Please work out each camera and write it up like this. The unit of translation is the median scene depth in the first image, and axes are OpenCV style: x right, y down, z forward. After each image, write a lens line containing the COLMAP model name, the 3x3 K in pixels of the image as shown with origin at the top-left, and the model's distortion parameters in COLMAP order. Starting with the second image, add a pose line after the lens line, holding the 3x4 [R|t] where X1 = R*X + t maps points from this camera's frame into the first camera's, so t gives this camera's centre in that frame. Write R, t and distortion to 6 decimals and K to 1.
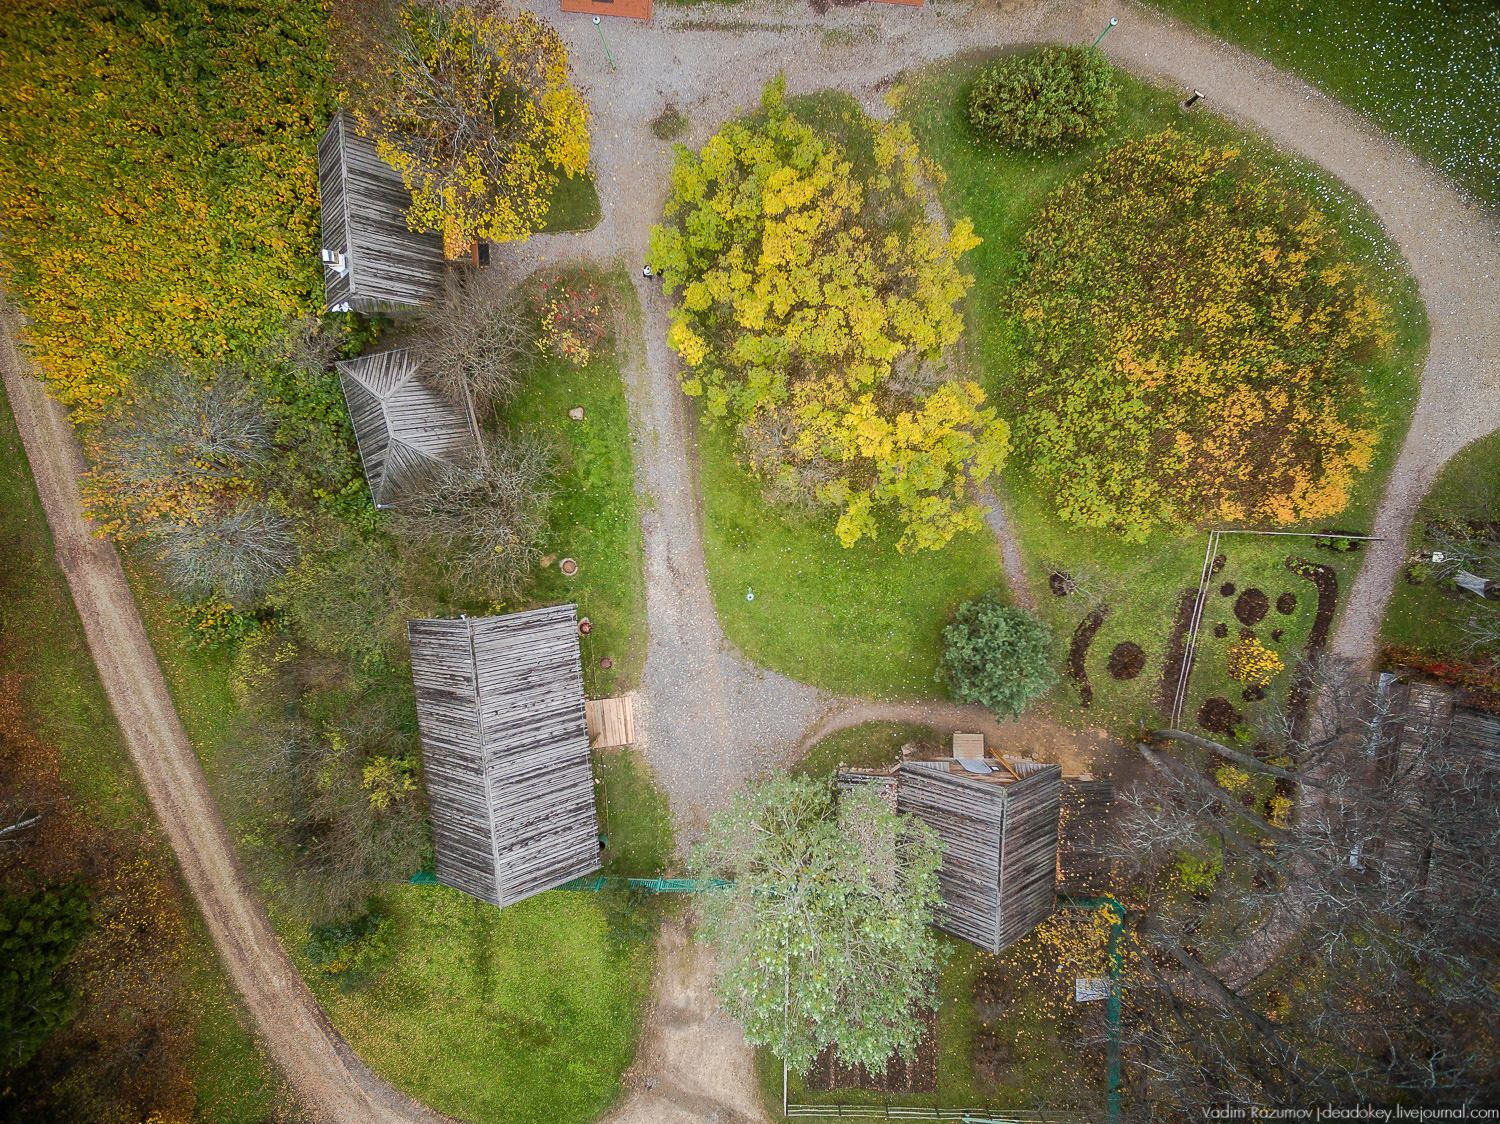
lens RADIAL K [[831.9, 0, 742.1], [0, 831.9, 561.5], [0, 0, 1]] dist [0.000889, 0.004440]
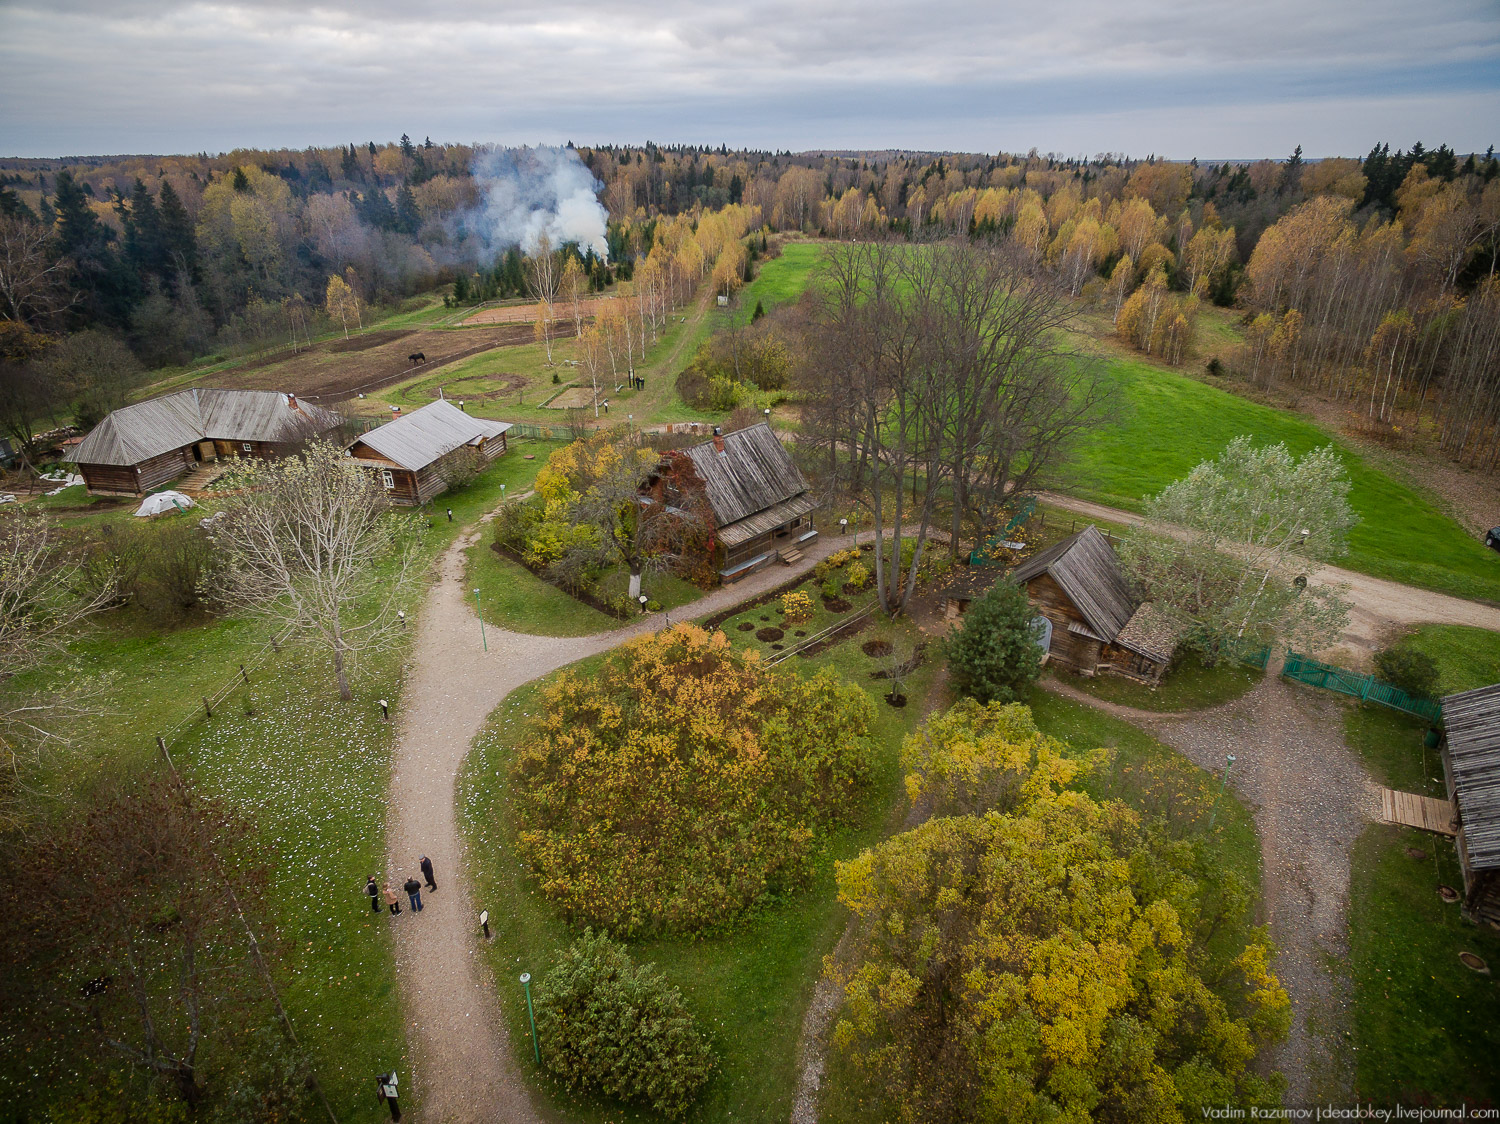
lens RADIAL K [[831.9, 0, 747.6], [0, 831.9, 566.6], [0, 0, 1]] dist [0.000889, 0.004440]
pose [[-0.795340, -0.259559, 0.547781, -0.013389], [0.602885, -0.432590, 0.670369, -0.776595], [0.062964, 0.863420, 0.500540, 0.302579]]
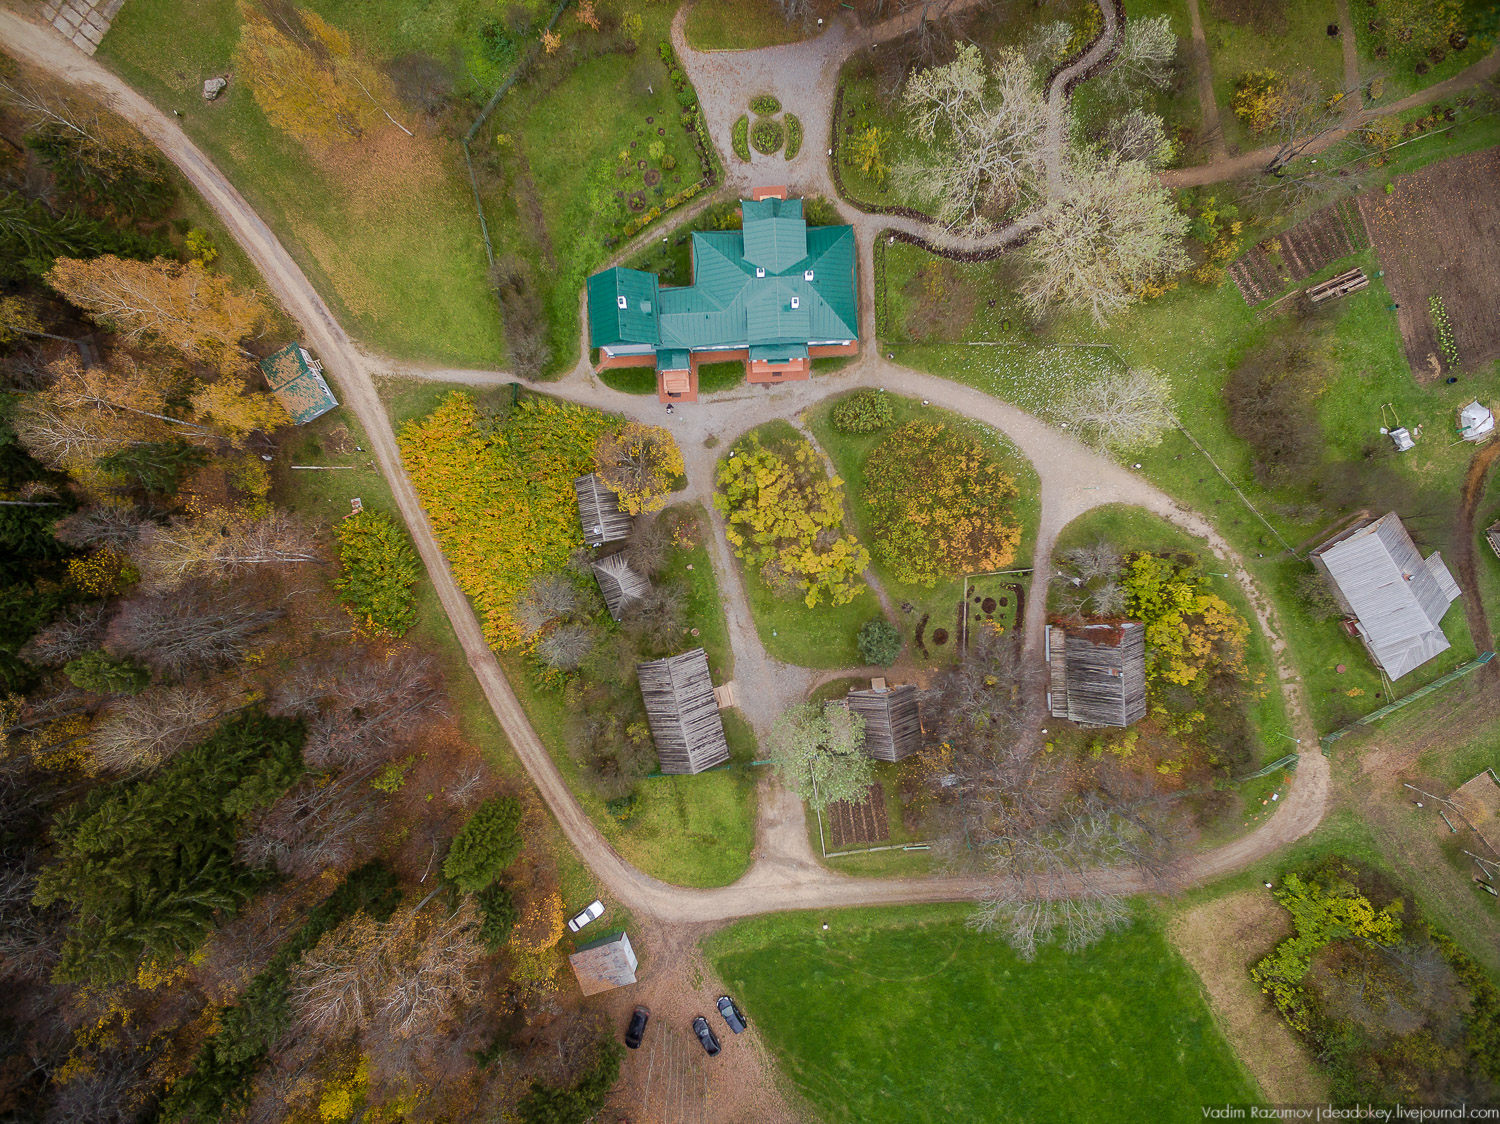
lens RADIAL K [[831.9, 0, 742.1], [0, 831.9, 567.3], [0, 0, 1]] dist [0.000889, 0.004440]
pose [[0.988317, -0.150991, -0.020747, -0.004954], [0.150542, 0.988365, -0.021736, -0.108051], [0.023788, 0.018359, 0.999548, -1.386685]]
